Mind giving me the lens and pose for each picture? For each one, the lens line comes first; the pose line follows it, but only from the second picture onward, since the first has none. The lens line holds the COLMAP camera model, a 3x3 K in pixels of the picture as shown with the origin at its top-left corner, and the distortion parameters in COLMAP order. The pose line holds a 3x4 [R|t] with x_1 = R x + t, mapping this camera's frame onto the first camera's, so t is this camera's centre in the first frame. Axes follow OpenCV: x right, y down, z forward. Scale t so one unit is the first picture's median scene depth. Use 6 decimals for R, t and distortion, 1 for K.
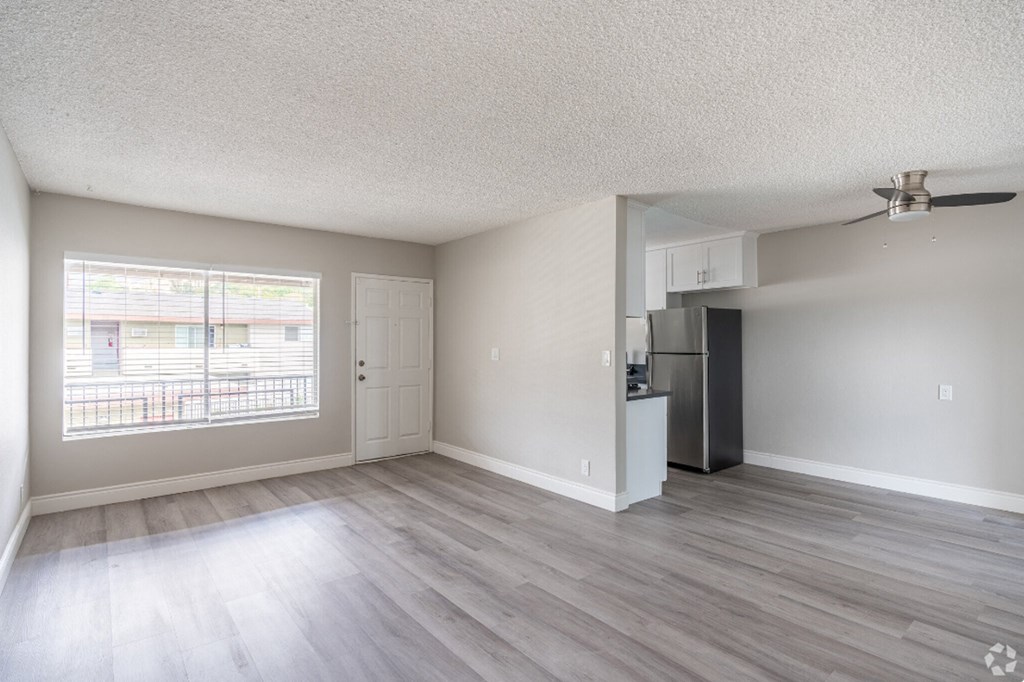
lens RADIAL K [[511.6, 0, 516.5], [0, 511.6, 340.5], [0, 0, 1]] dist [0.003649, 0.001559]
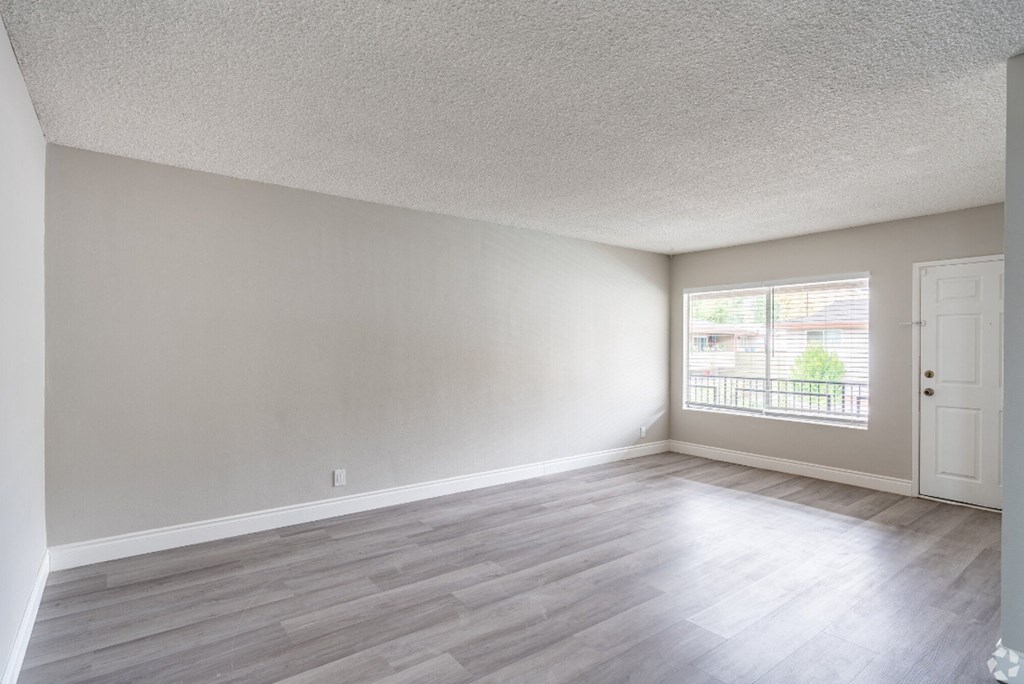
lens RADIAL K [[511.6, 0, 516.1], [0, 511.6, 346.1], [0, 0, 1]] dist [0.003649, 0.001559]
pose [[-0.030032, 0.000150, -0.999549, 0.601742], [0.002988, 0.999996, 0.000060, -0.001151], [0.999544, -0.002985, -0.030032, 0.443615]]
